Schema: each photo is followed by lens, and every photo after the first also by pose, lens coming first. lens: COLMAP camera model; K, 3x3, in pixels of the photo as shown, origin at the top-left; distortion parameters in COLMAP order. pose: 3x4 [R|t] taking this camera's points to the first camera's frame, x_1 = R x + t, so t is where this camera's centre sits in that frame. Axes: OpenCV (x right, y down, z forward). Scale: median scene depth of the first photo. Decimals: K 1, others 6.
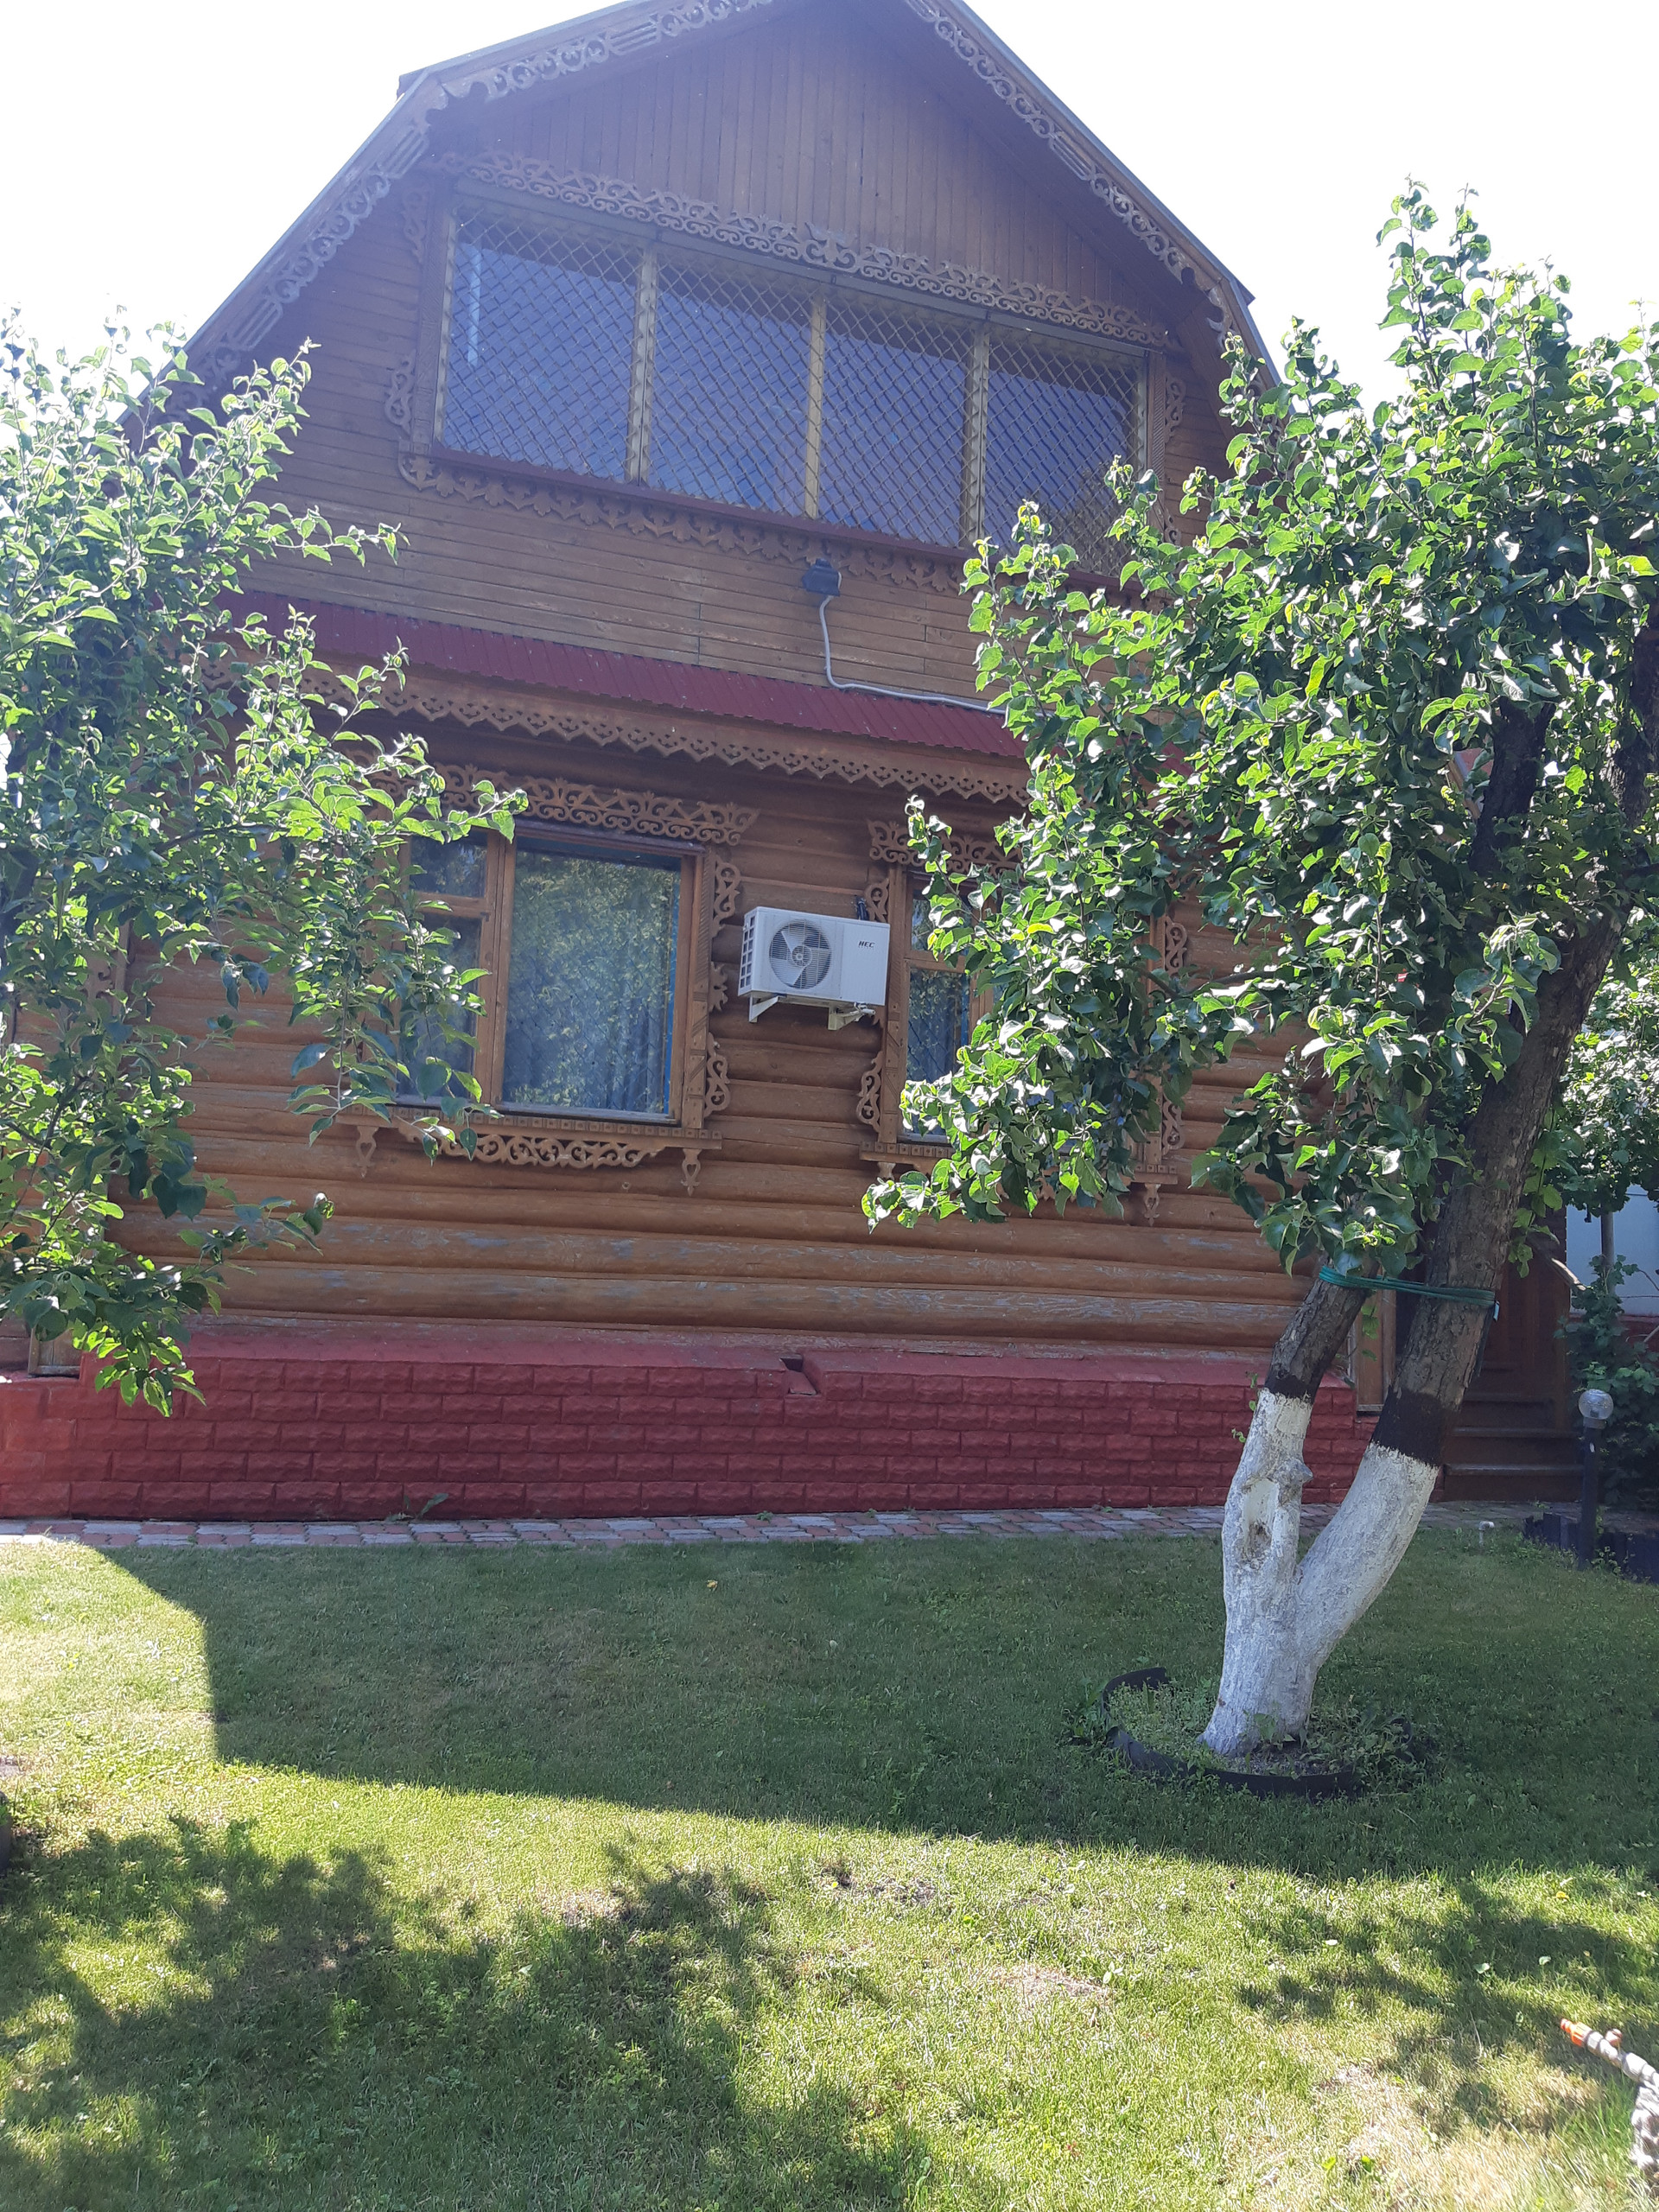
lens RADIAL K [[1684.7, 0, 904.8], [0, 1684.7, 1116.3], [0, 0, 1]] dist [0.134396, -0.187700]
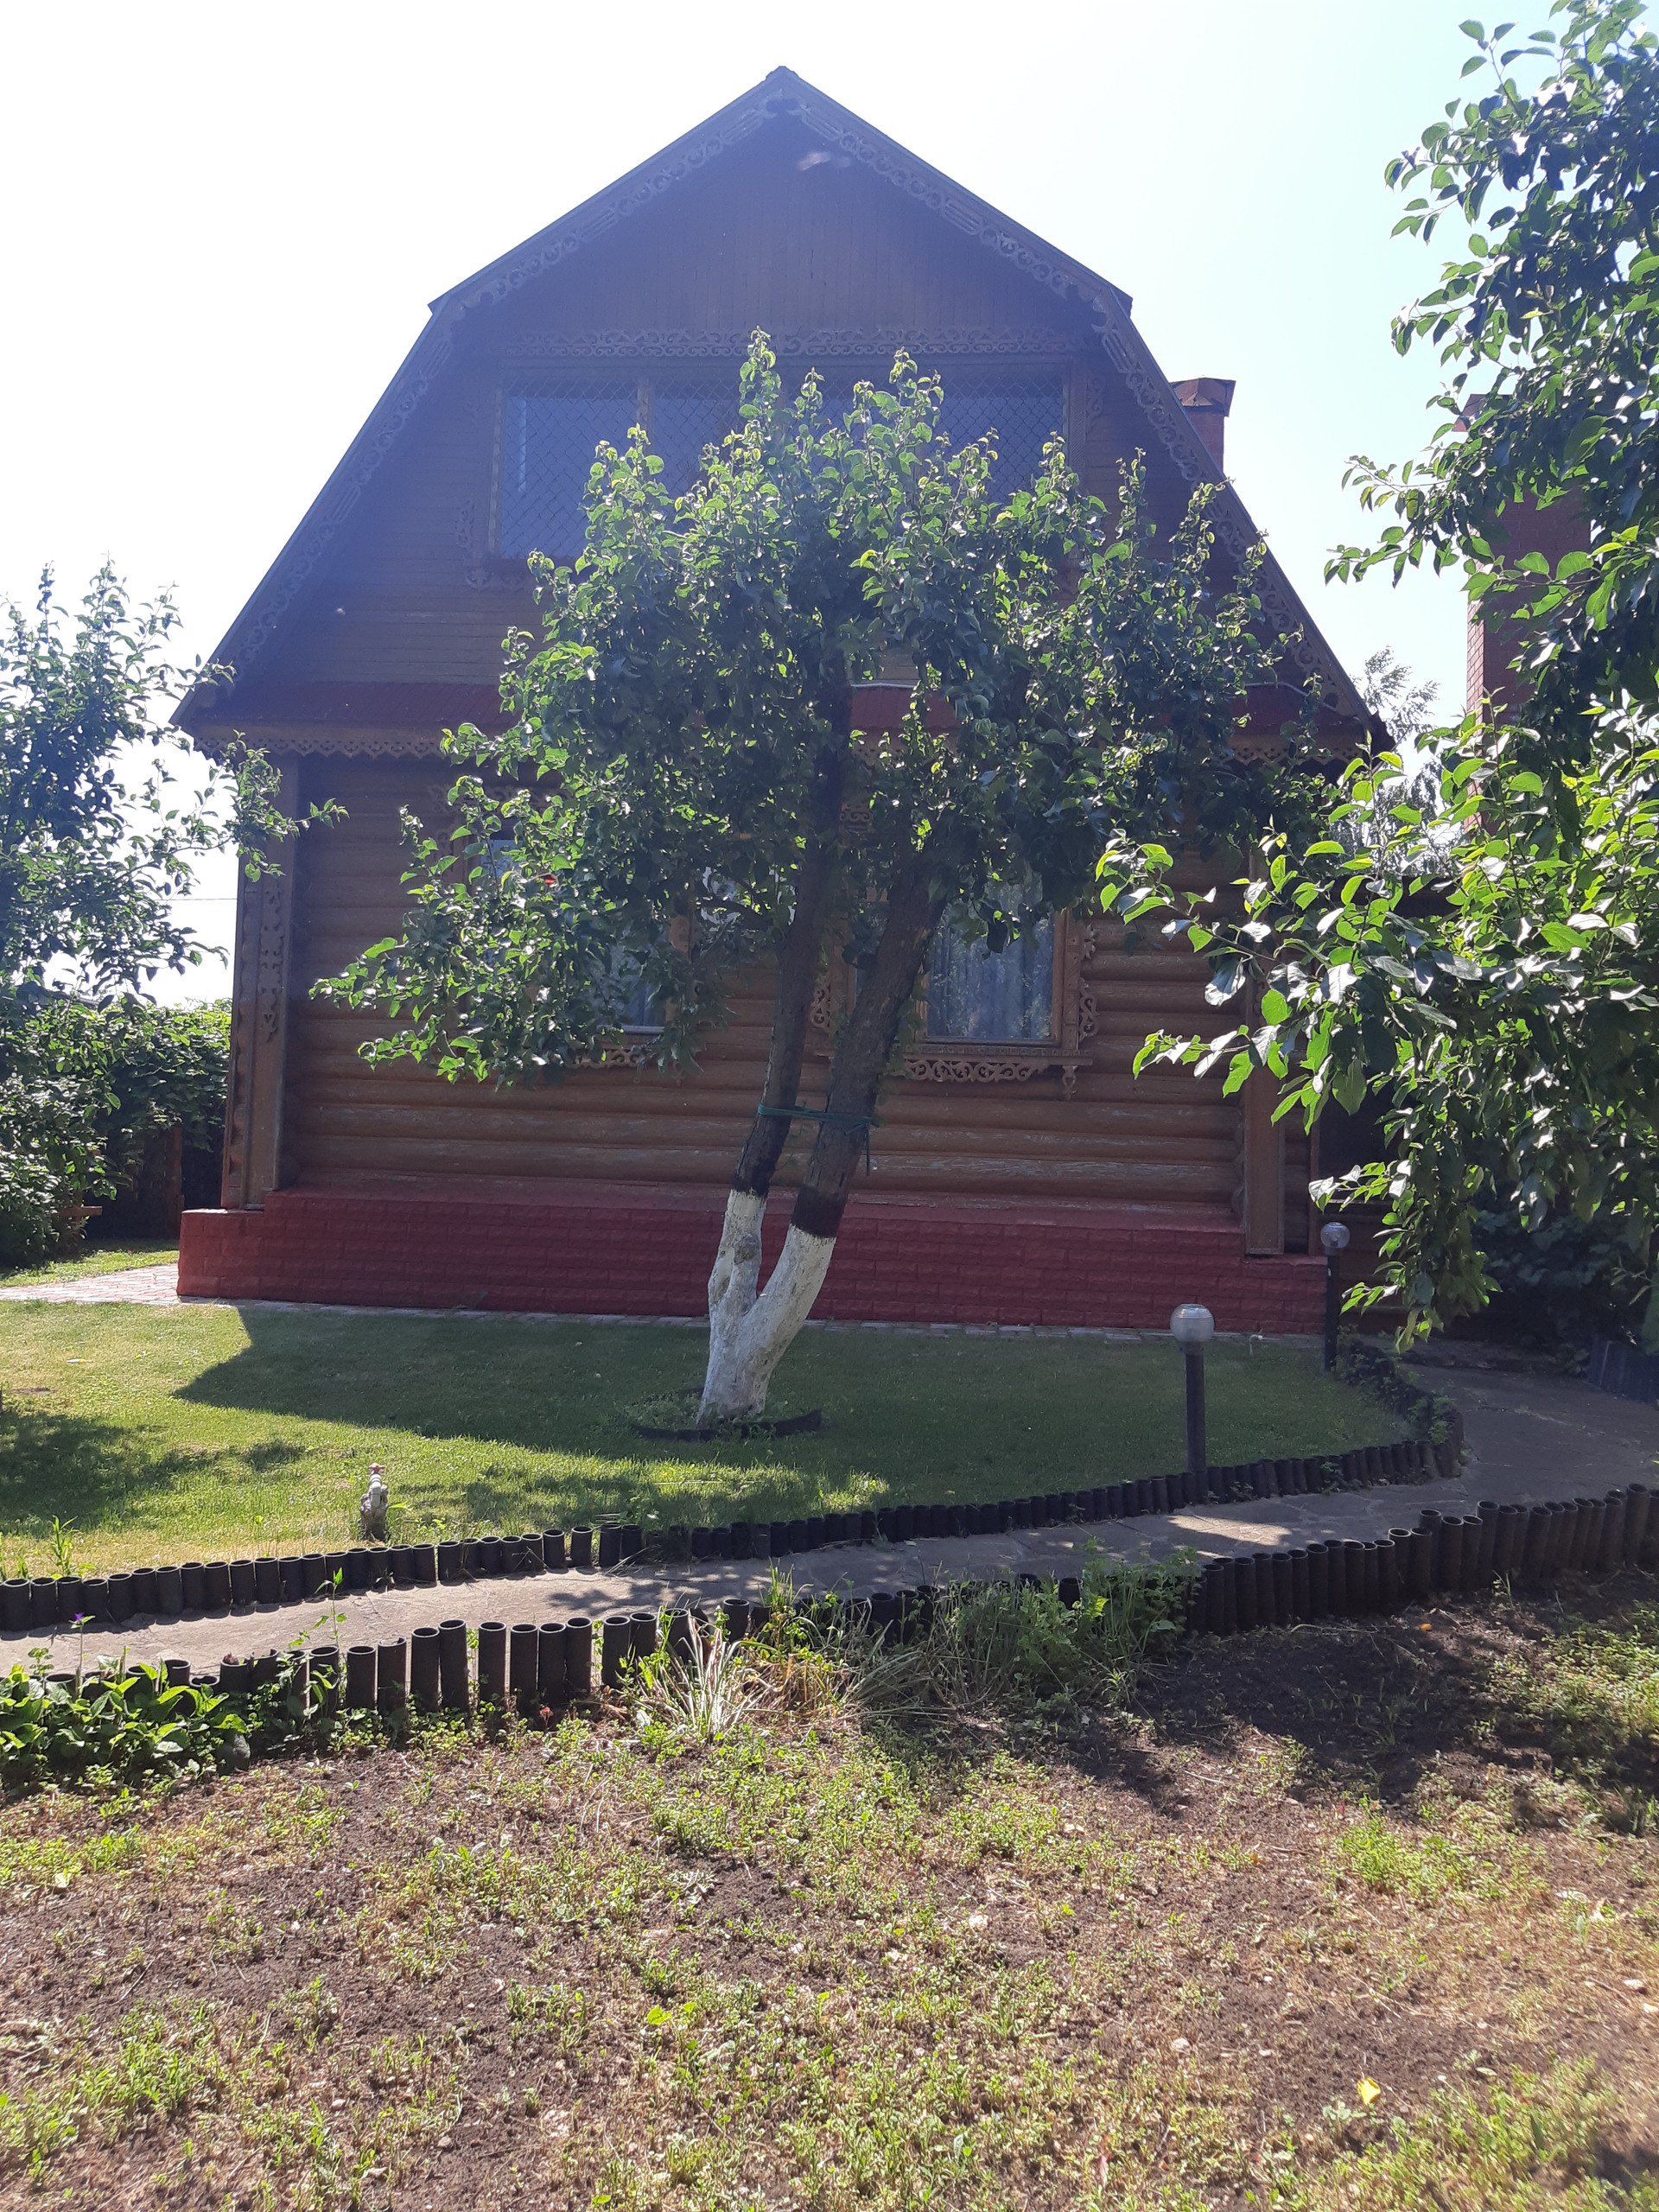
lens RADIAL K [[1684.7, 0, 904.8], [0, 1684.7, 1116.3], [0, 0, 1]] dist [0.134396, -0.187700]
pose [[0.916725, -0.029285, -0.398445, 0.574646], [0.045429, 0.998482, 0.031136, 0.036904], [0.396928, -0.046644, 0.916664, -0.168539]]
